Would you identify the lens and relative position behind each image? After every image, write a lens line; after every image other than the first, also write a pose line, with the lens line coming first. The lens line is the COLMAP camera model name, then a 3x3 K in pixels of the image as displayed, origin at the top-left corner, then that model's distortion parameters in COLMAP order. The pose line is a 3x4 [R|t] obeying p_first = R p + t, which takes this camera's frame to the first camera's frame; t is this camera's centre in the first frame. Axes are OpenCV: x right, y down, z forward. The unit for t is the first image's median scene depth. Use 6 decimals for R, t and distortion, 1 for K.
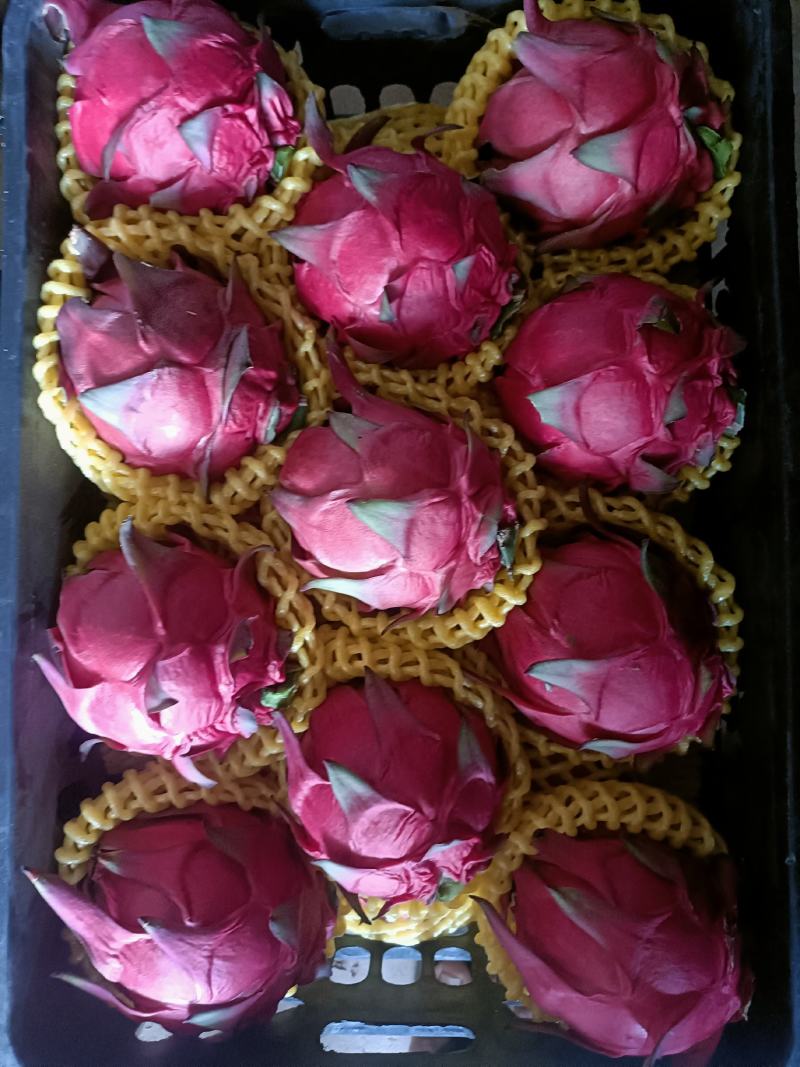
lens RADIAL K [[661.3, 0, 400.0], [0, 661.3, 533.5], [0, 0, 1]] dist [0.000601, -0.036441]
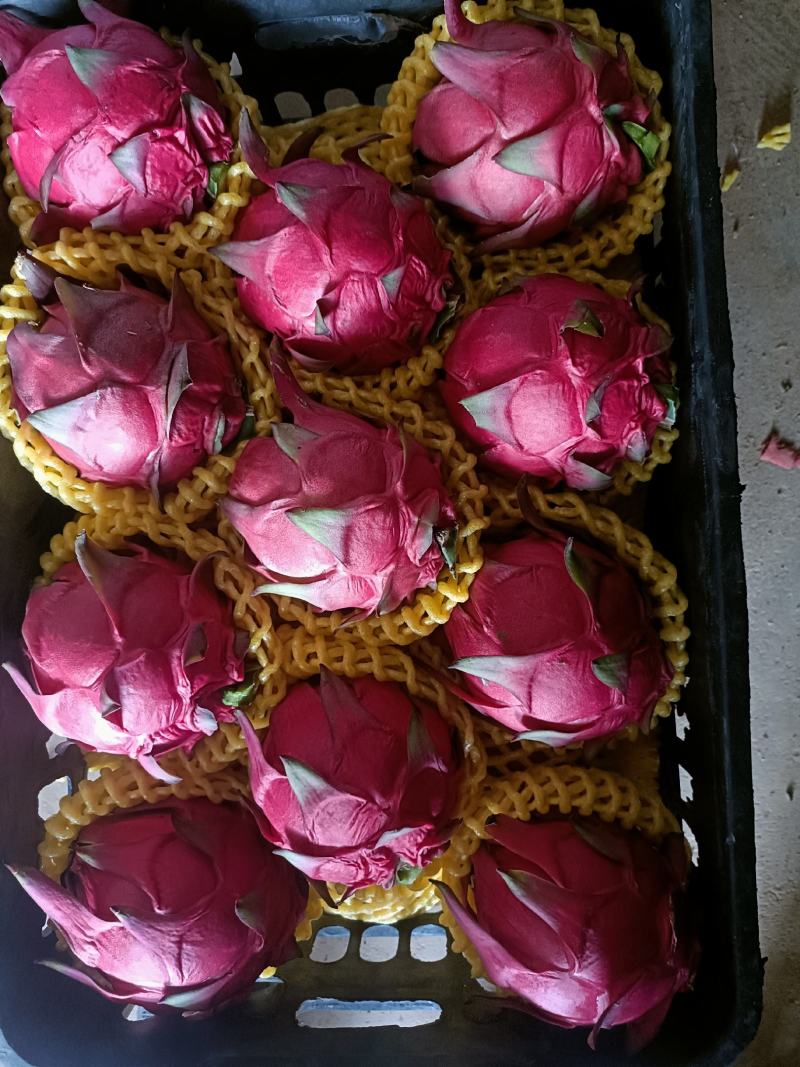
lens RADIAL K [[661.3, 0, 400.0], [0, 661.3, 533.5], [0, 0, 1]] dist [0.000601, -0.036441]
pose [[0.999192, -0.034236, -0.021076, 0.106706], [0.034855, 0.998950, 0.029721, -0.033306], [0.020036, -0.030432, 0.999336, -0.033702]]
